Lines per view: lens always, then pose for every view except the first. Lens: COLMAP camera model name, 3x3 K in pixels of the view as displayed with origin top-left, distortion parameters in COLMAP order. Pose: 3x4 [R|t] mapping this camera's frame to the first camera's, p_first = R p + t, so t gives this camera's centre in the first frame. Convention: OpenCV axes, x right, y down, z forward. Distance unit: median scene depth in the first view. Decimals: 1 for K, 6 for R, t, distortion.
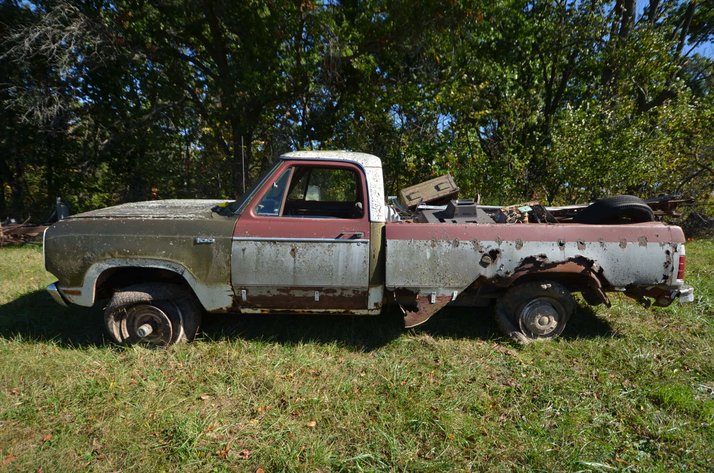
lens RADIAL K [[372.3, 0, 357.0], [0, 372.3, 236.5], [0, 0, 1]] dist [0.001122, -0.000049]
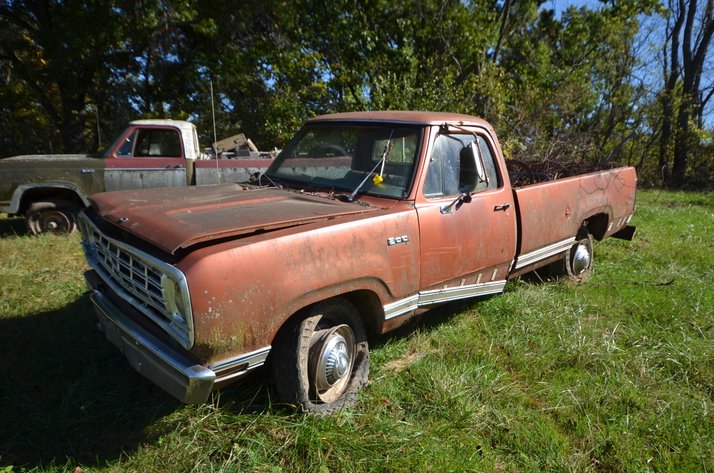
lens RADIAL K [[481.4, 0, 357.0], [0, 481.4, 236.5], [0, 0, 1]] dist [0.009169, 0.000599]
pose [[0.969044, -0.068684, 0.237144, 0.266241], [0.062839, 0.997506, 0.032129, 0.320187], [-0.238759, -0.016233, 0.970943, -1.518729]]
